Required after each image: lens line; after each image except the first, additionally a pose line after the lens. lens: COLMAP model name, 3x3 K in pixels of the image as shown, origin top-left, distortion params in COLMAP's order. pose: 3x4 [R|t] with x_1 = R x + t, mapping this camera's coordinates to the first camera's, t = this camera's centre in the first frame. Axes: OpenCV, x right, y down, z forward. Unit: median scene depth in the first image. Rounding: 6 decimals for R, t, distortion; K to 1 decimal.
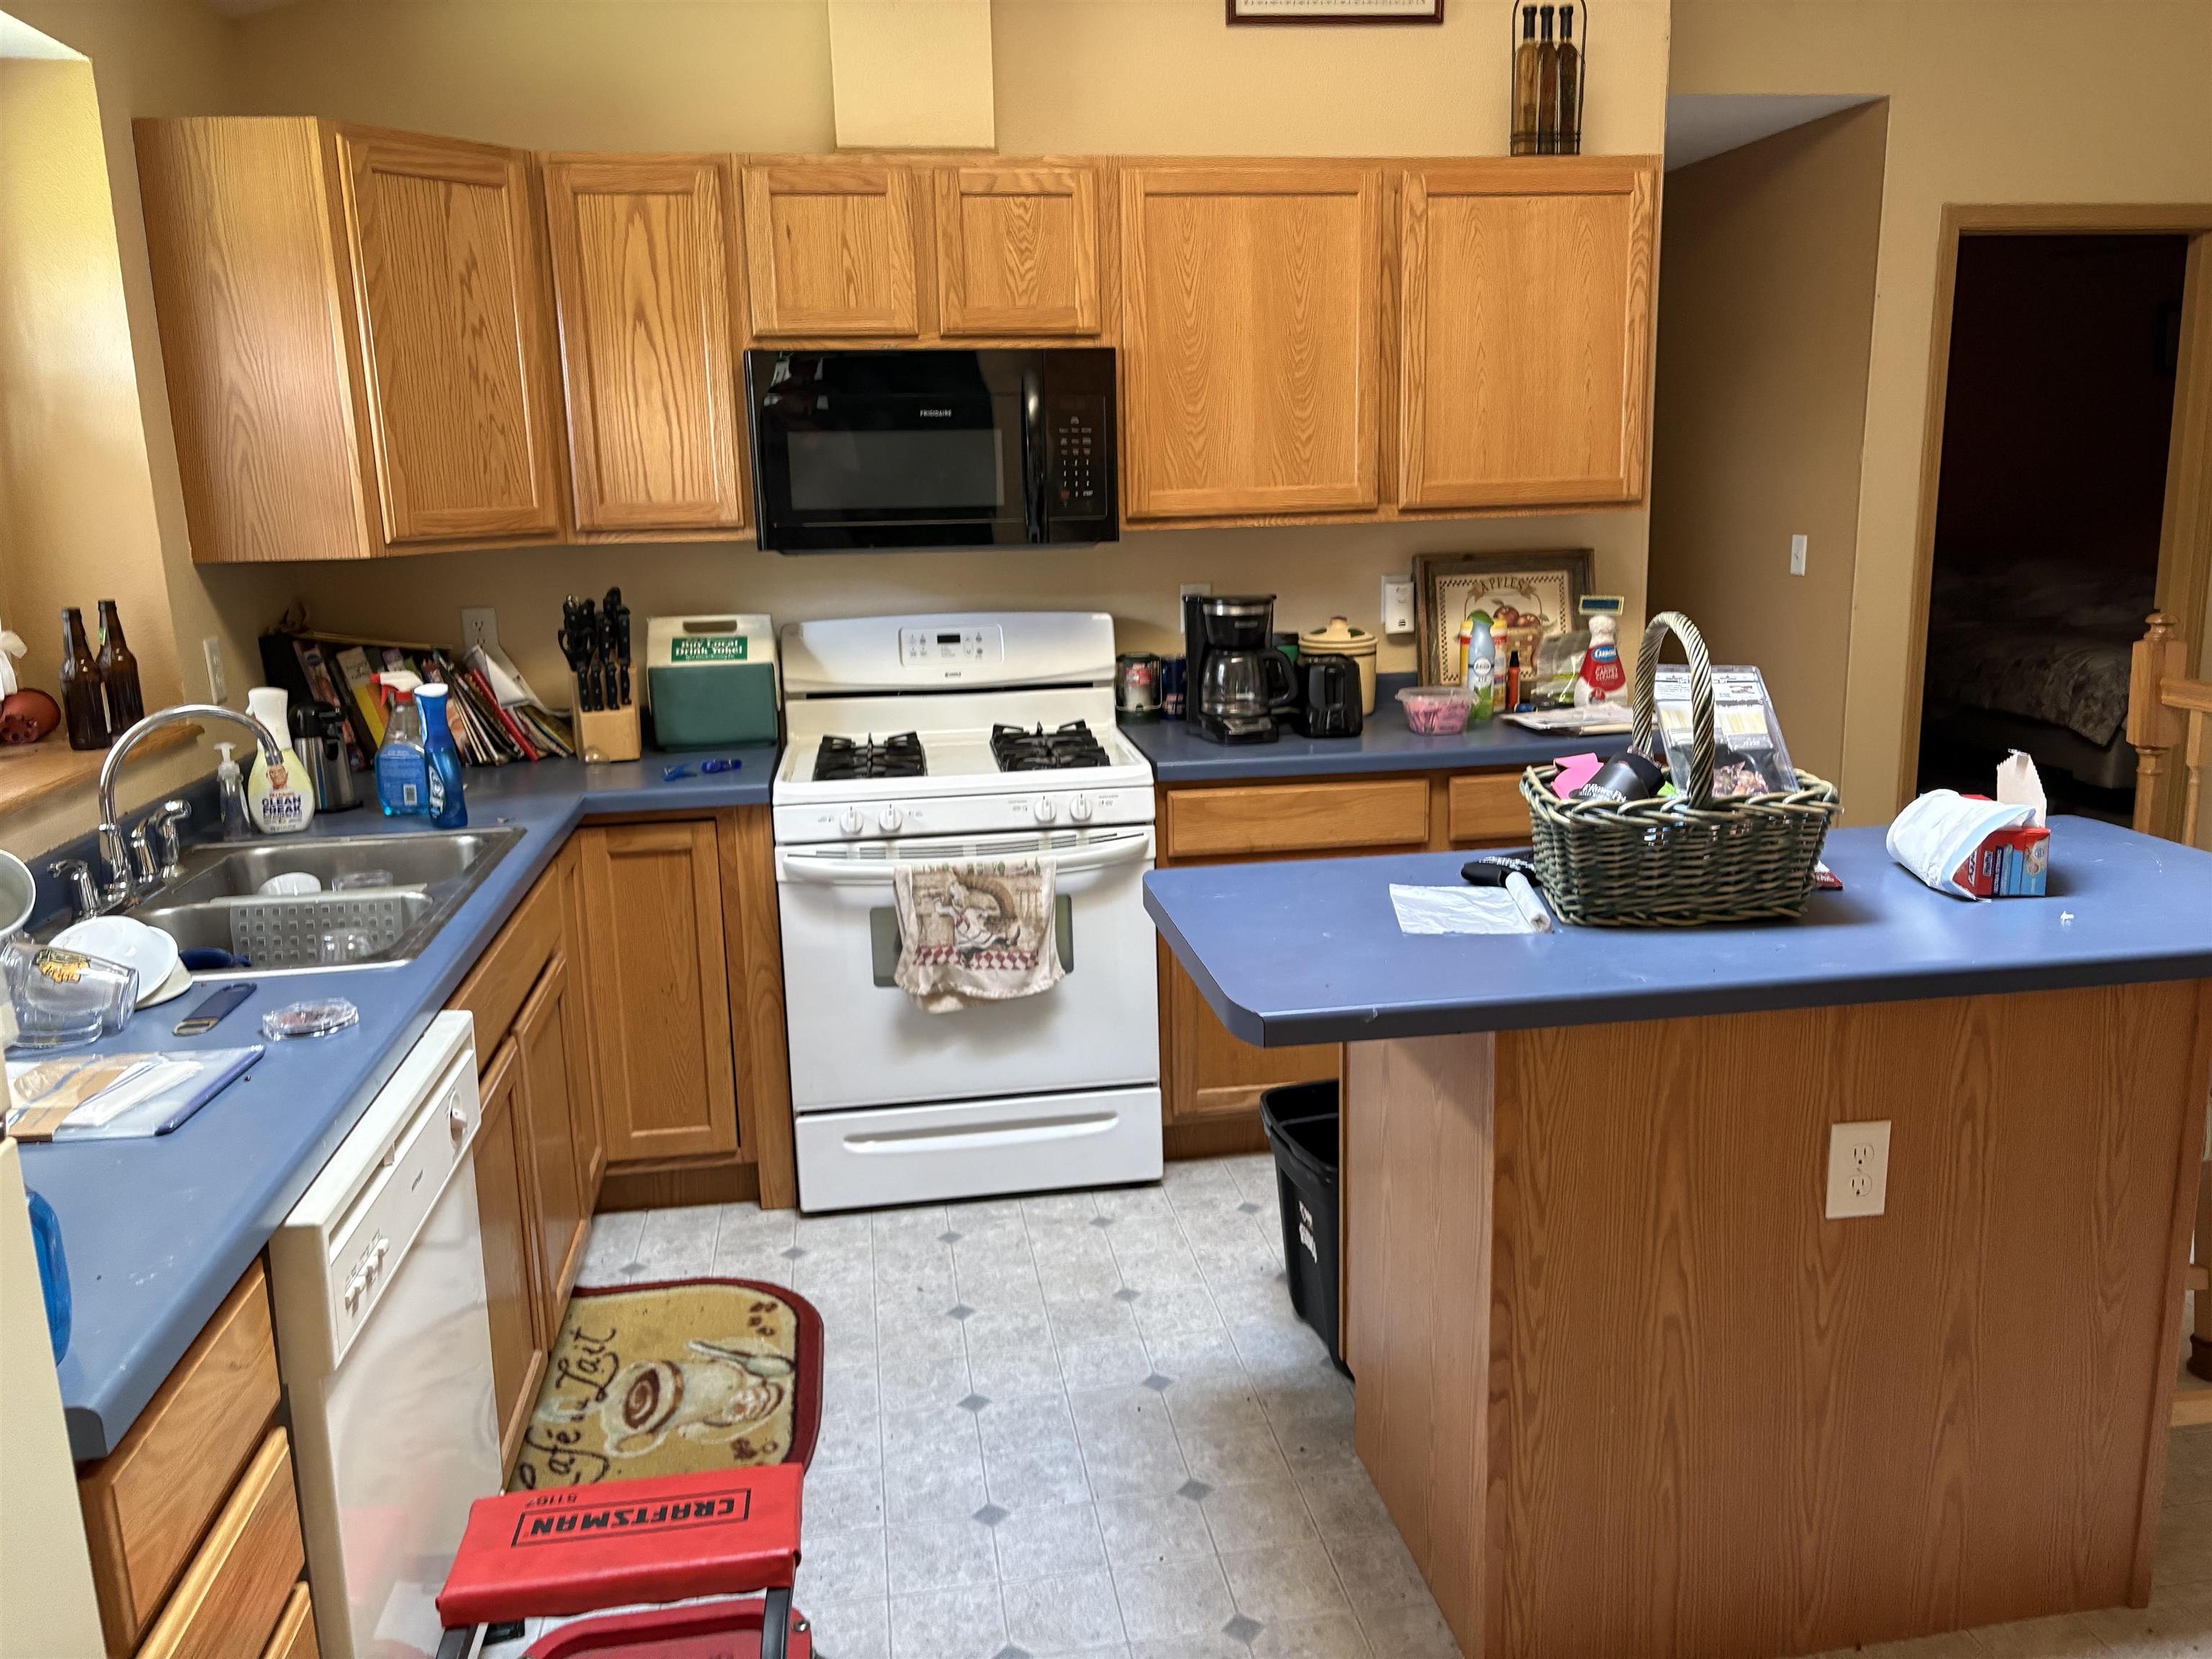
lens RADIAL K [[1798.7, 0, 1203.4], [0, 1798.7, 833.5], [0, 0, 1]] dist [0.195092, -0.452579]
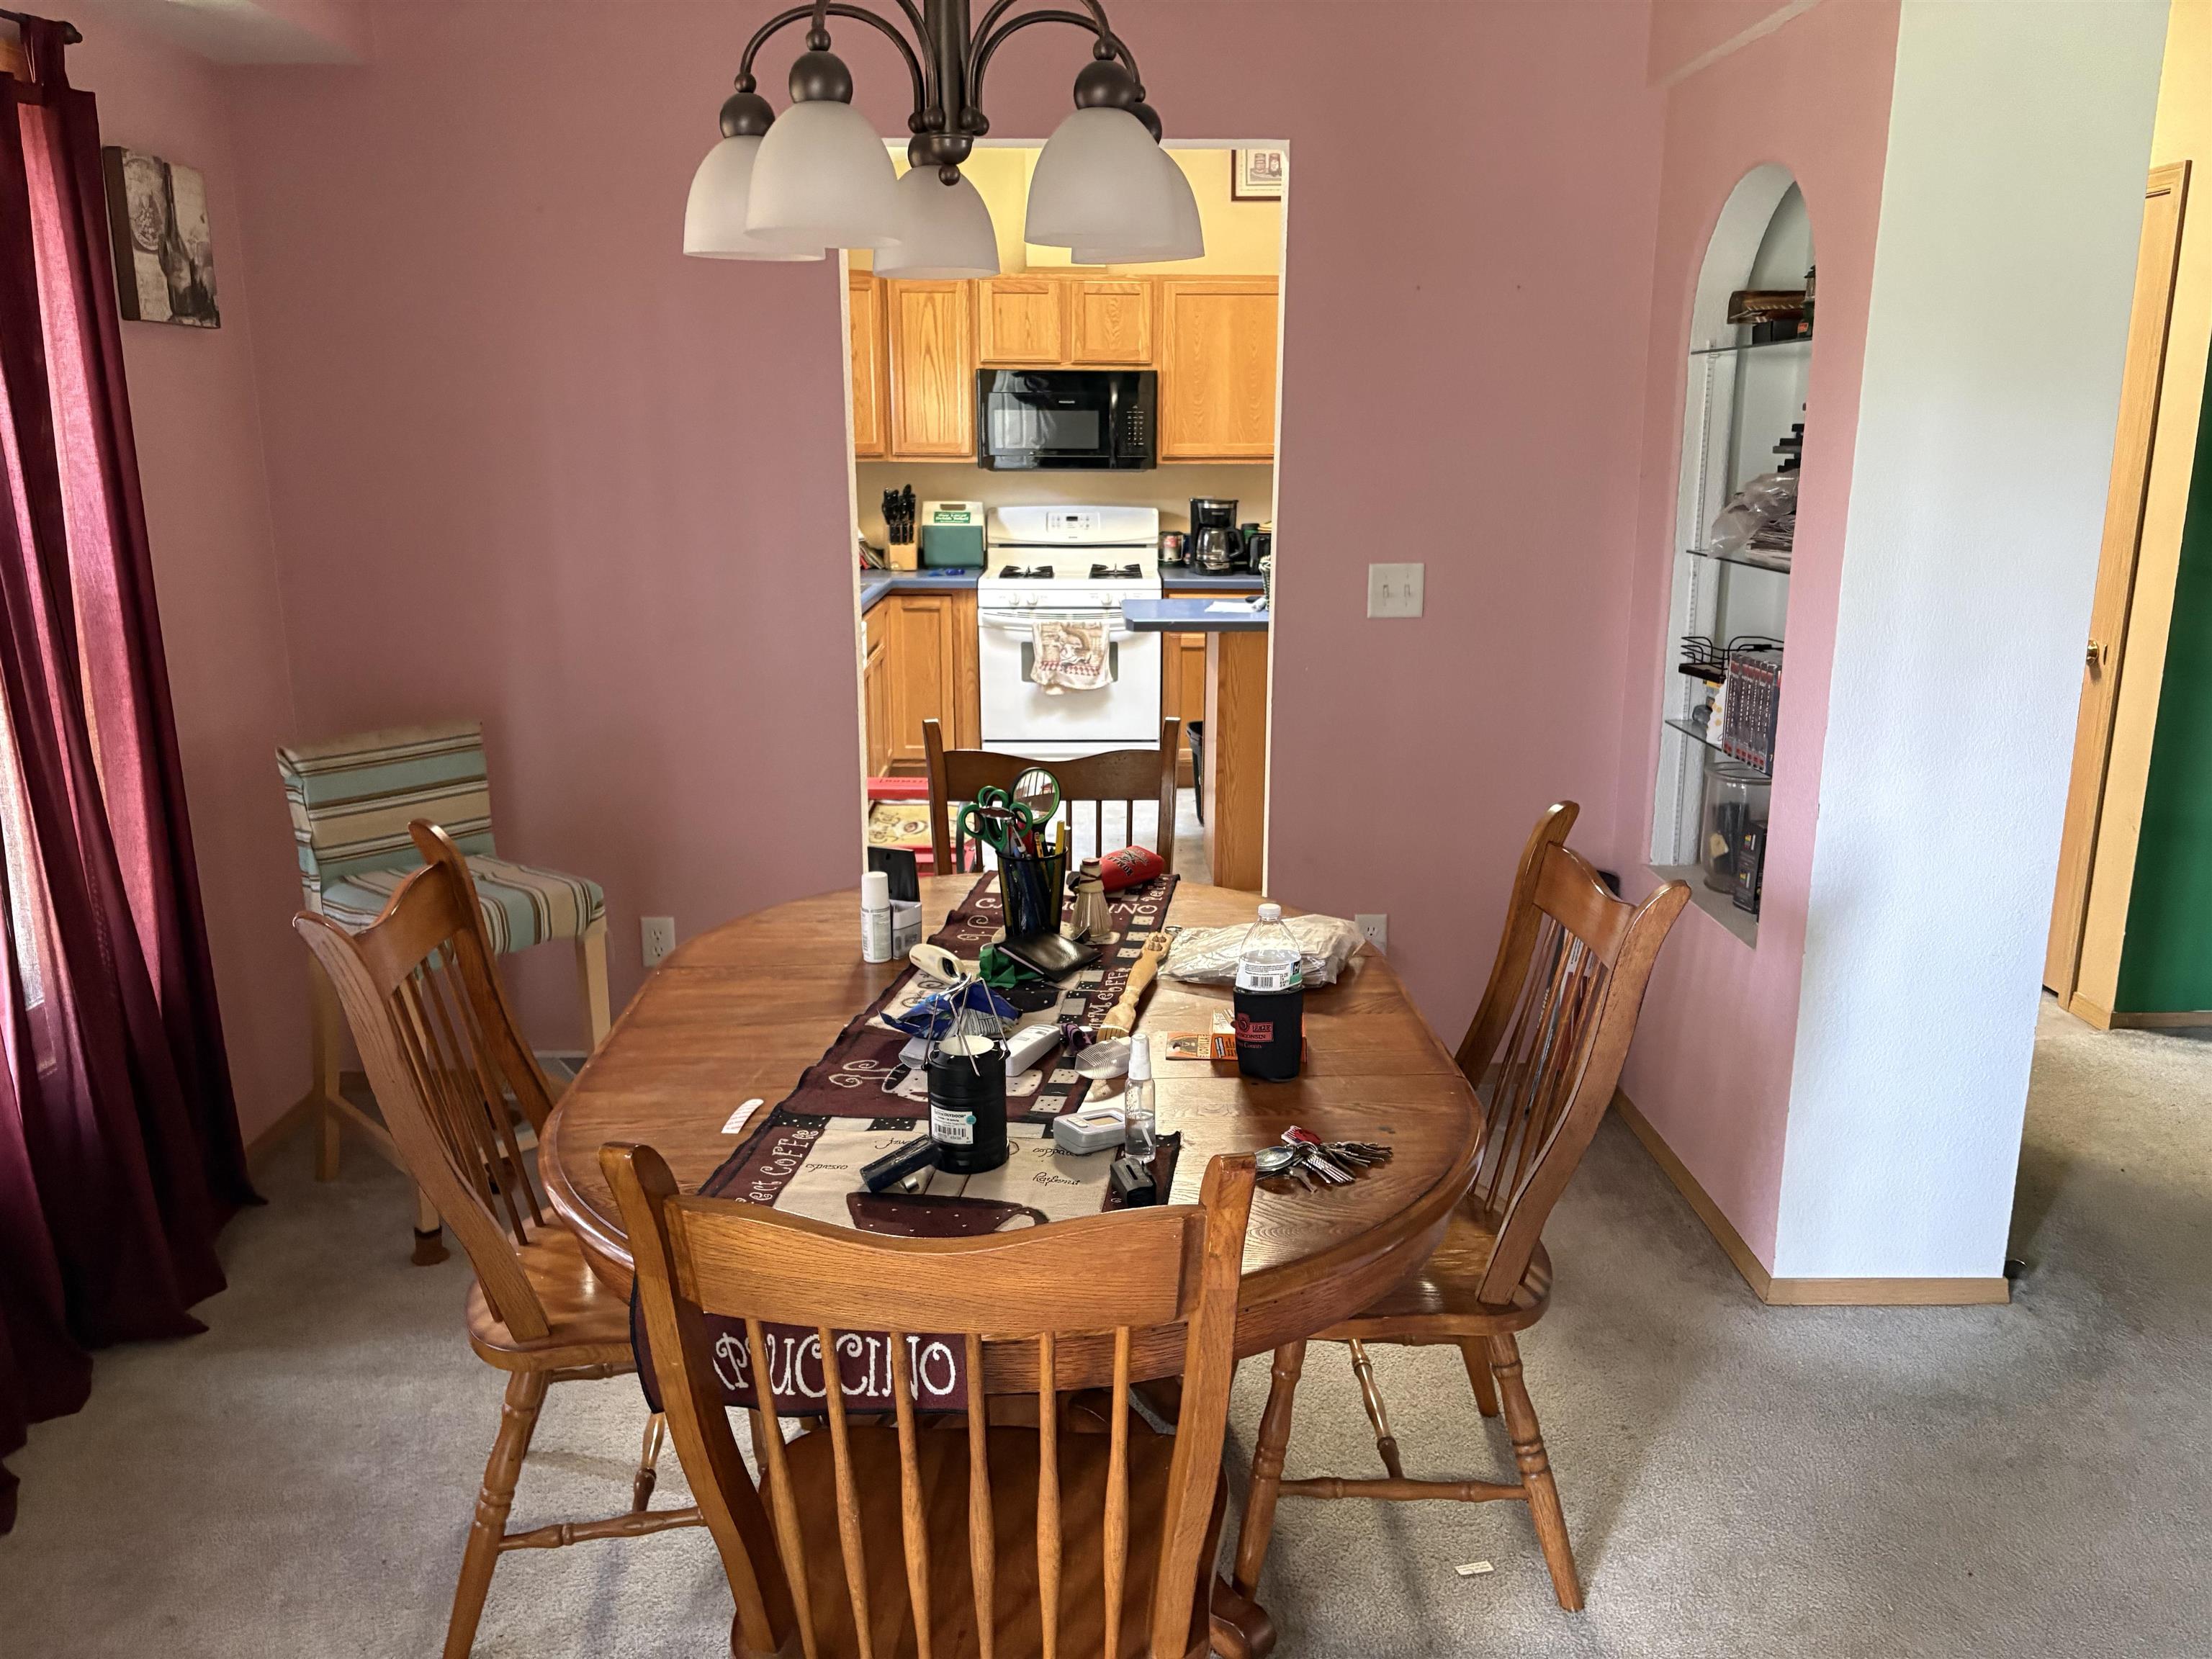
lens RADIAL K [[1798.7, 0, 1203.4], [0, 1798.7, 833.5], [0, 0, 1]] dist [0.195092, -0.452579]
pose [[0.991436, 0.054702, -0.118585, 0.265842], [-0.052982, 0.998440, 0.017612, 0.201956], [0.119364, -0.011178, 0.992788, -0.978947]]
